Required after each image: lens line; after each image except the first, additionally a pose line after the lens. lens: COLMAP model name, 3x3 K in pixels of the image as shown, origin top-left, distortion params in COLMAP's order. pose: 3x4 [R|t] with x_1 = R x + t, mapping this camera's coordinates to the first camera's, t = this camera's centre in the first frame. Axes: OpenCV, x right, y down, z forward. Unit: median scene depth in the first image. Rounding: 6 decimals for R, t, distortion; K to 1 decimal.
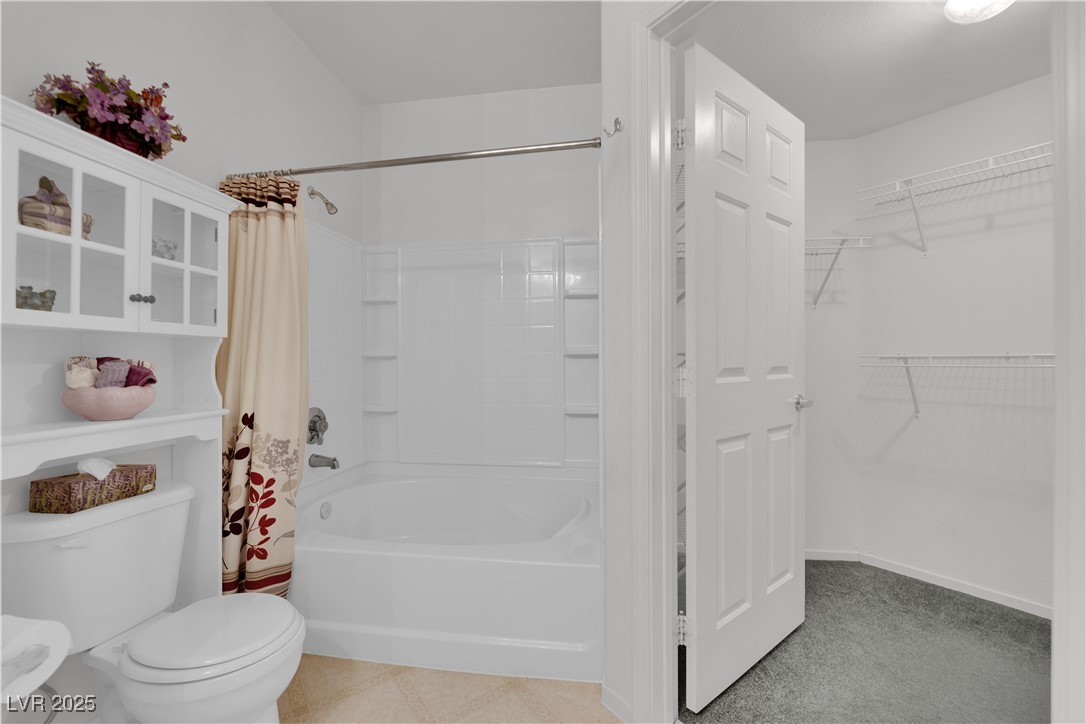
lens RADIAL K [[436.0, 0, 546.0], [0, 436.0, 358.2], [0, 0, 1]] dist [-0.011802, -0.003755]
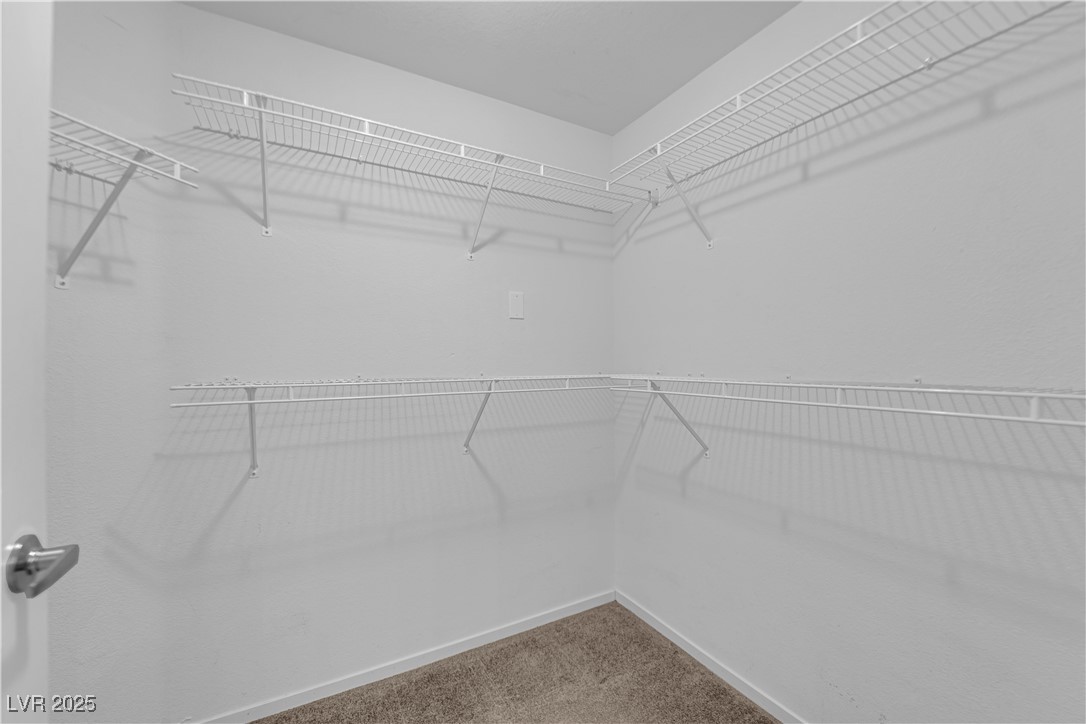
lens RADIAL K [[436.0, 0, 537.9], [0, 436.0, 363.0], [0, 0, 1]] dist [-0.011802, -0.003755]
pose [[0.150709, 0.002746, 0.988574, 0.280024], [-0.003928, 0.999990, -0.002178, -0.035461], [-0.988570, -0.003554, 0.150719, 0.489065]]
